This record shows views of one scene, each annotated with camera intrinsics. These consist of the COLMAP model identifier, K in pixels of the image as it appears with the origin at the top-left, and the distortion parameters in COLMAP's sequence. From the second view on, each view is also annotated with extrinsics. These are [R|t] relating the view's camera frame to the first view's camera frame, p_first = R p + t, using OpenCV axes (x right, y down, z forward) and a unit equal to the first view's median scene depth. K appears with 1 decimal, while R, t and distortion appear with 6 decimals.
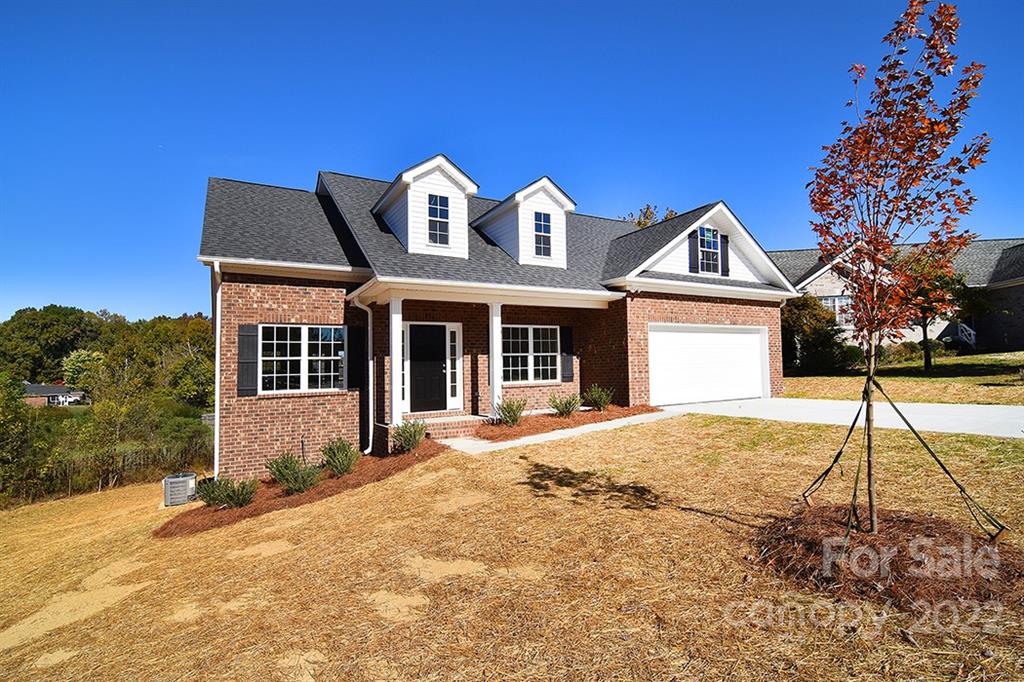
lens RADIAL K [[490.7, 0, 512.0], [0, 490.7, 341.0], [0, 0, 1]] dist [-0.018255, -0.000105]
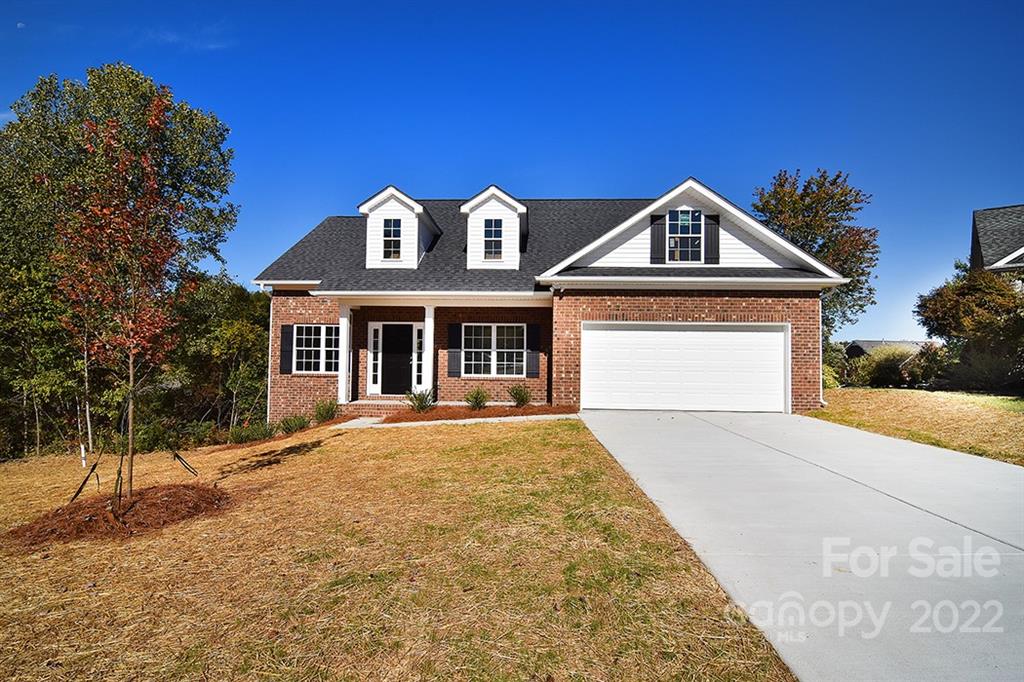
lens RADIAL K [[490.7, 0, 512.0], [0, 490.7, 341.0], [0, 0, 1]] dist [-0.018255, -0.000105]
pose [[0.841047, 0.016426, -0.540713, 0.688436], [-0.005794, 0.999755, 0.021358, -0.017600], [0.540931, -0.014830, 0.840936, 0.113825]]
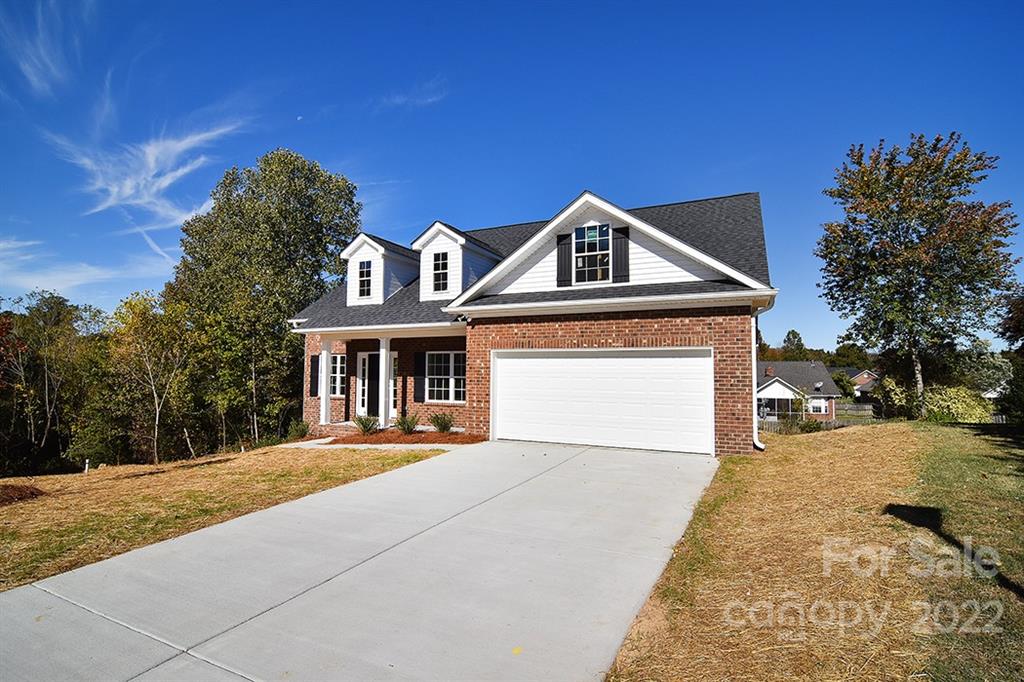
lens RADIAL K [[490.7, 0, 512.0], [0, 490.7, 341.0], [0, 0, 1]] dist [-0.018255, -0.000105]
pose [[0.574553, -0.020388, -0.818214, 1.088537], [0.022377, 0.999707, -0.009197, -0.044403], [0.818162, -0.013025, 0.574841, 0.485790]]
